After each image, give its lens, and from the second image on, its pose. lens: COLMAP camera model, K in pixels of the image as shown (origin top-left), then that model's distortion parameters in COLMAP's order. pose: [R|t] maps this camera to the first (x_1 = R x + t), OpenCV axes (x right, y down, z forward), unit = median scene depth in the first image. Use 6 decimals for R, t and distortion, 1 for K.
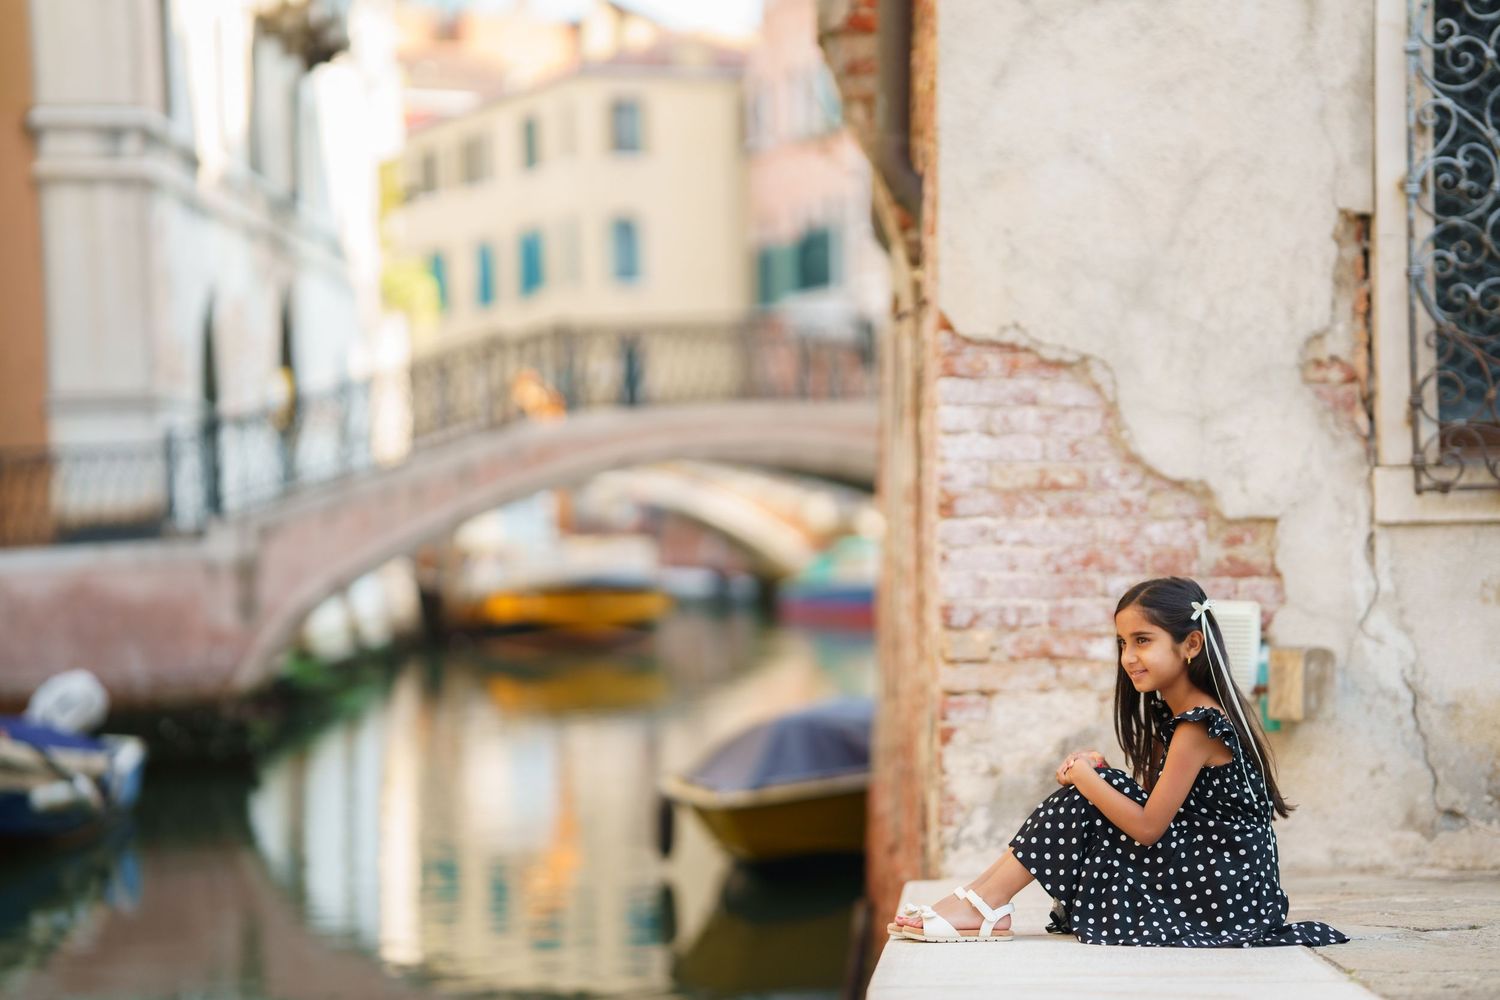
lens RADIAL K [[3646.2, 0, 755.7], [0, 3646.2, 503.1], [0, 0, 1]] dist [0.662379, 1.048077]
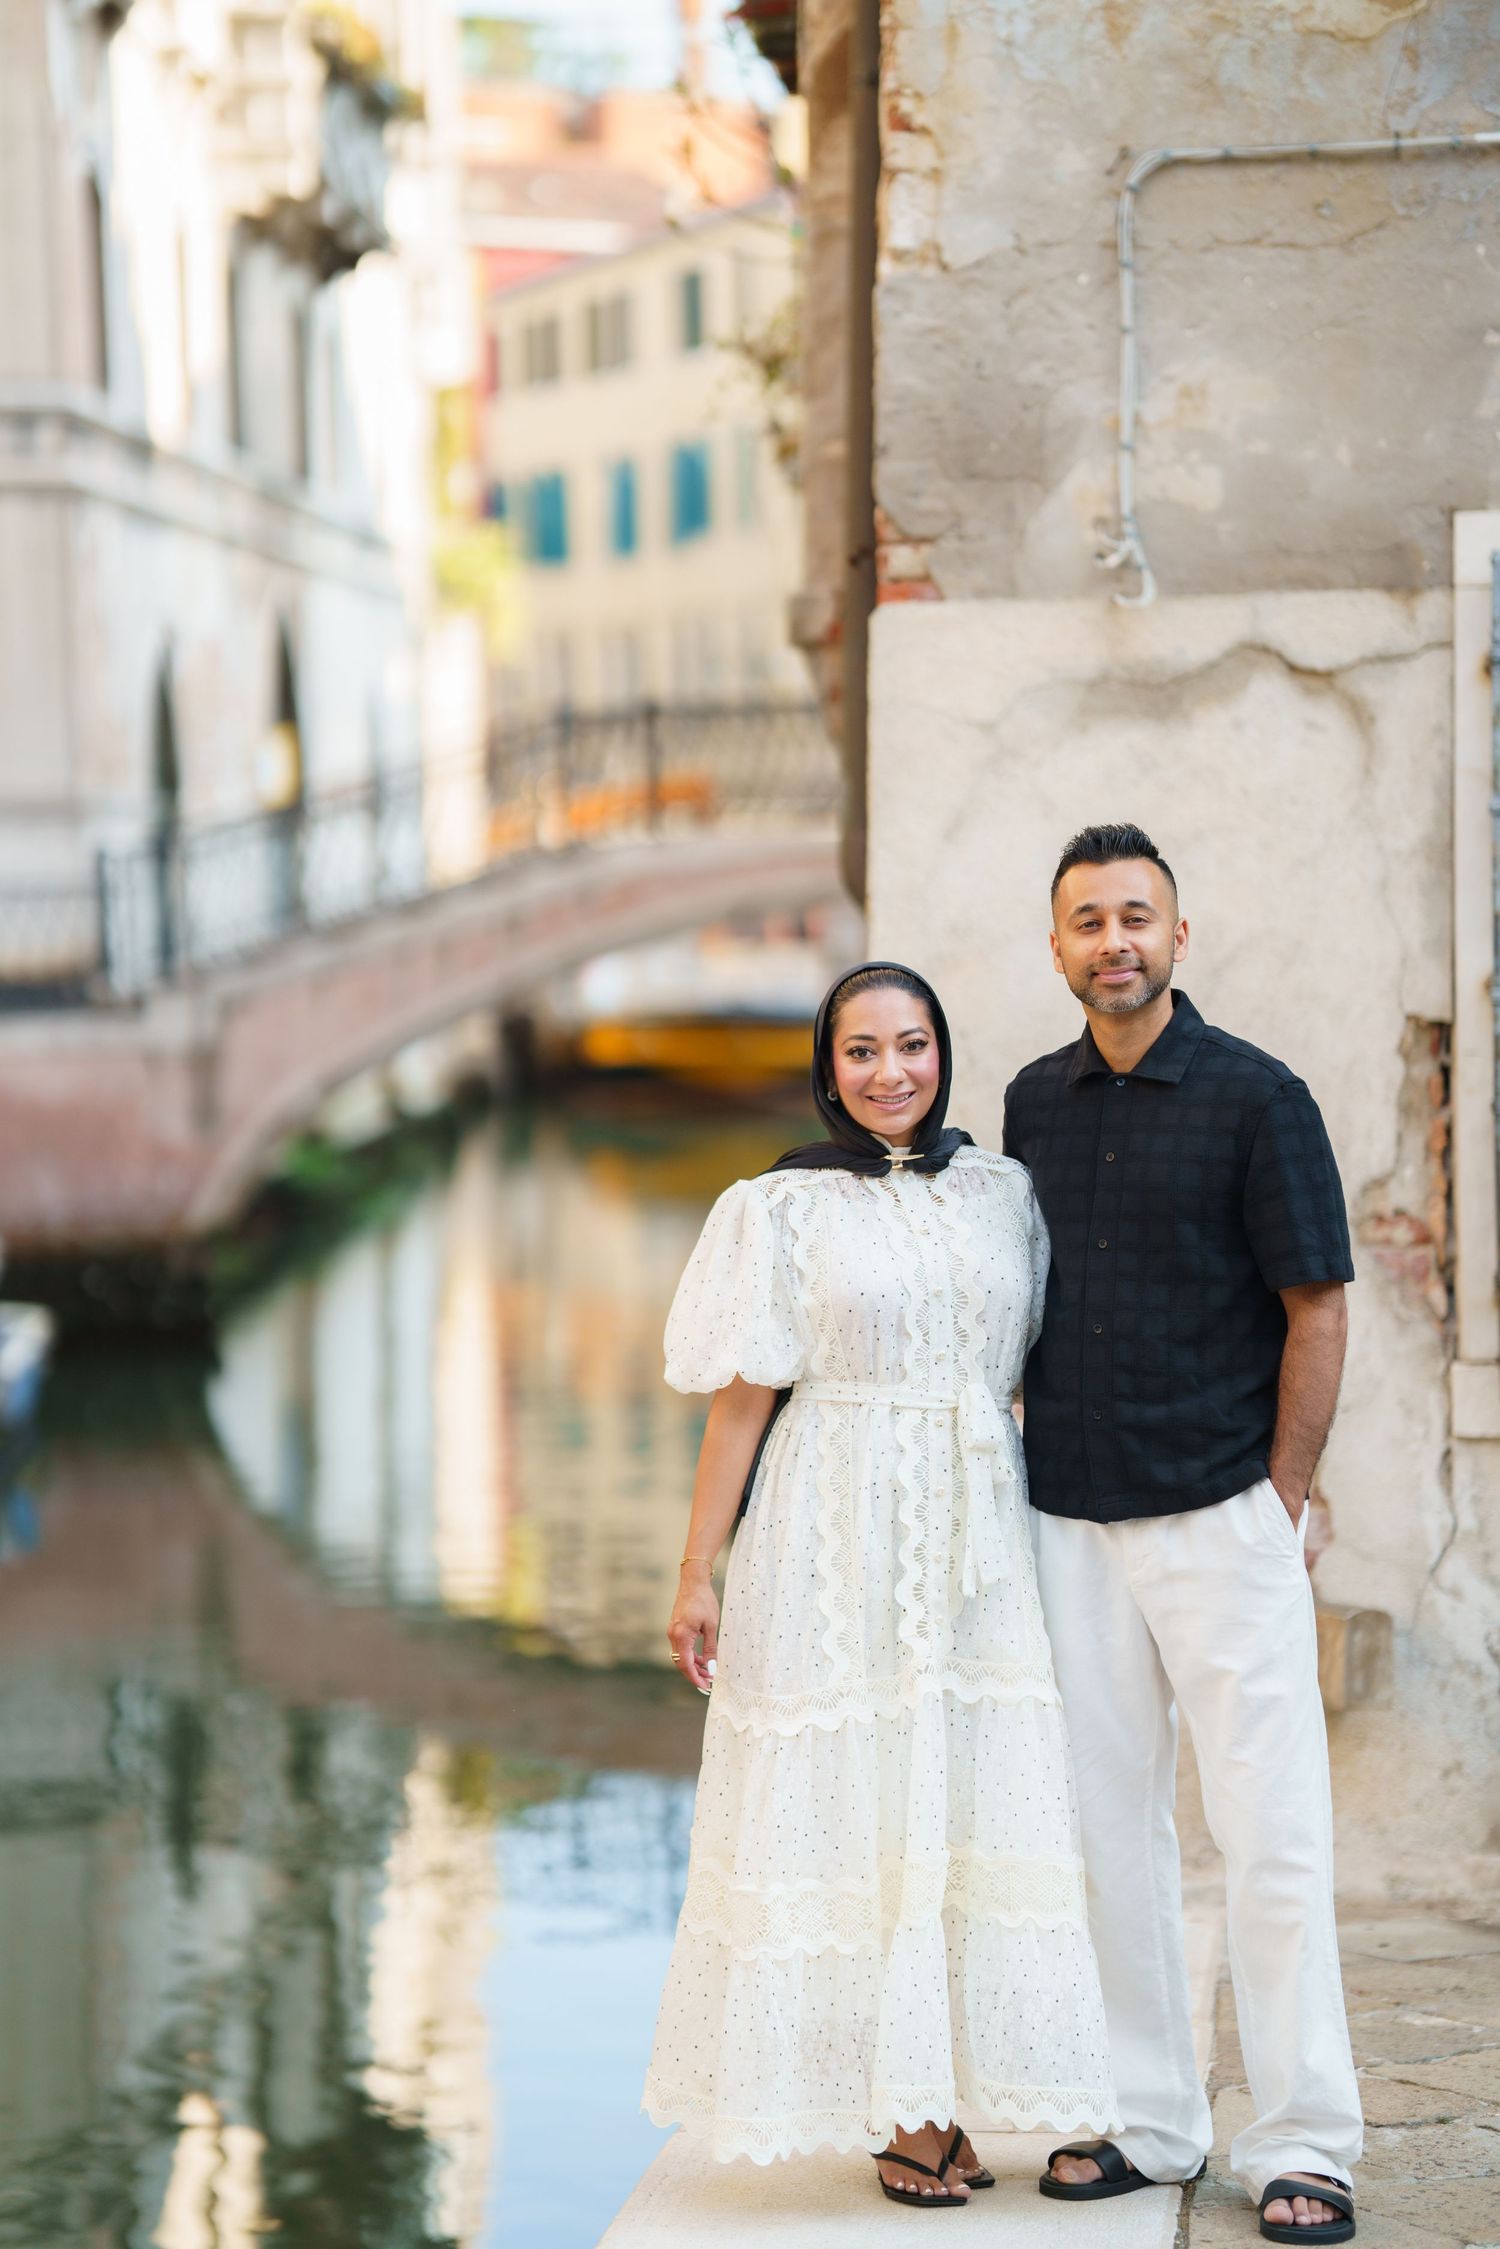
lens RADIAL K [[5436.7, 0, 753.1], [0, 5436.7, 1097.7], [0, 0, 1]] dist [0.685317, 0.431440]
pose [[0.998228, 0.012160, -0.058246, 0.090325], [-0.008667, 0.998170, 0.059847, -0.126621], [0.058868, -0.059236, 0.996507, -0.101514]]
